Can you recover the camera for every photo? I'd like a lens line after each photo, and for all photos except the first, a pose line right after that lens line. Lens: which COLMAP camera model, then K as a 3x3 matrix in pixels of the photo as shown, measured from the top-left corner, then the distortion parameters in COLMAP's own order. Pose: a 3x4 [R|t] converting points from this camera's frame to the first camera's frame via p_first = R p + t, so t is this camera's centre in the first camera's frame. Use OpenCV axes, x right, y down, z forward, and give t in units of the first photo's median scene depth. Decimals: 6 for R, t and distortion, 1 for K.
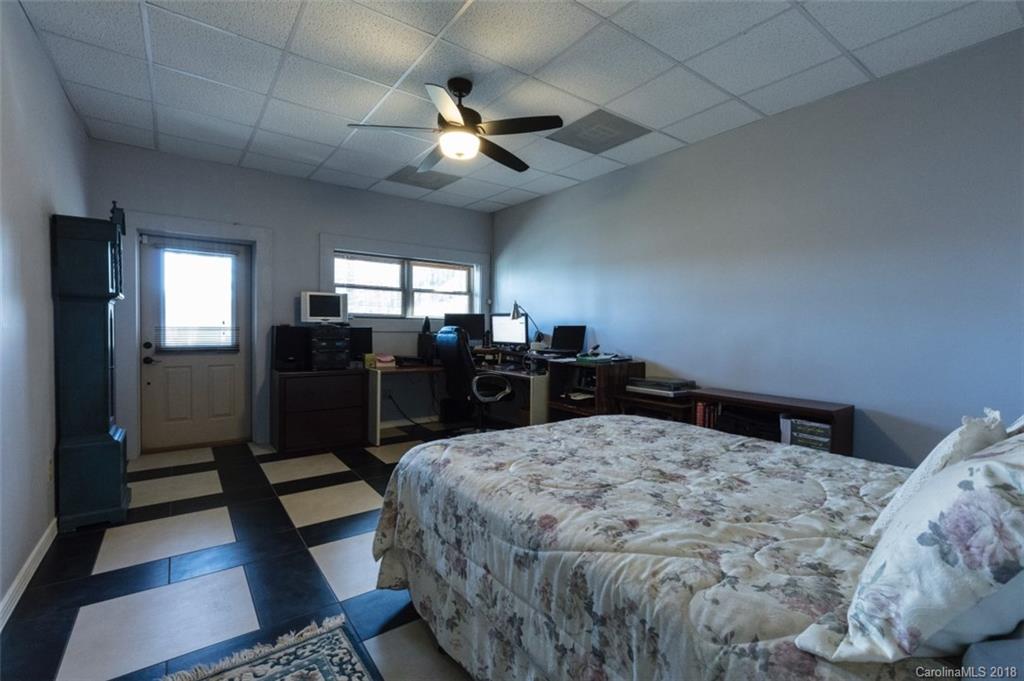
lens RADIAL K [[459.2, 0, 513.0], [0, 459.2, 339.9], [0, 0, 1]] dist [0.000270, 0.000237]
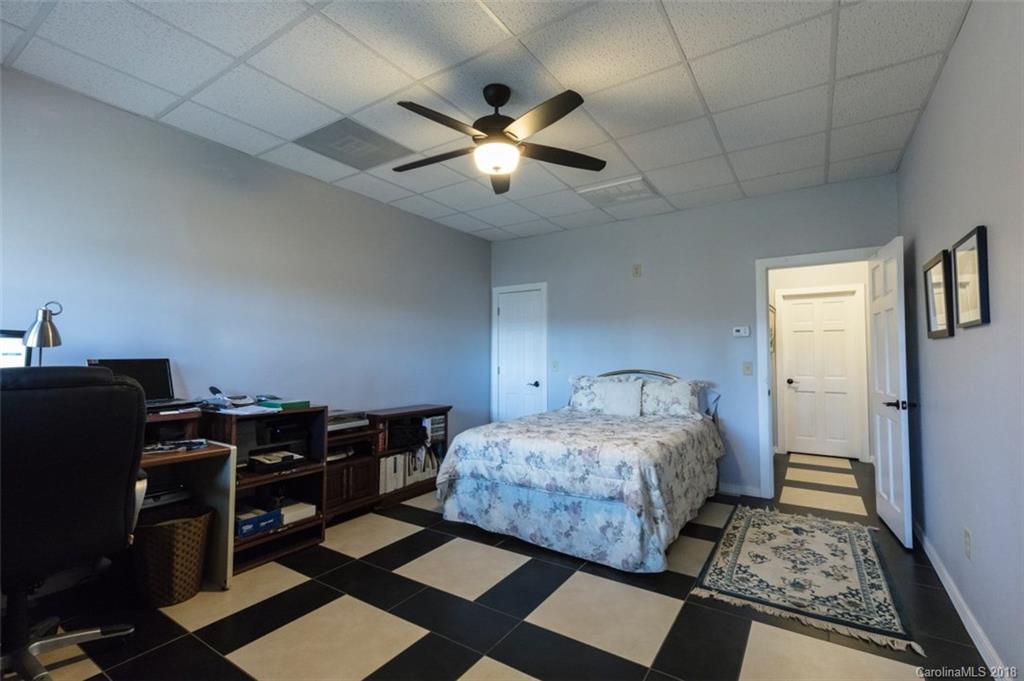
lens RADIAL K [[459.2, 0, 513.2], [0, 459.2, 336.6], [0, 0, 1]] dist [0.000270, 0.000237]
pose [[-0.348473, 0.034544, 0.936682, -1.417204], [0.026403, 0.999286, -0.027030, -0.076256], [-0.936947, 0.015312, -0.349136, 1.908453]]
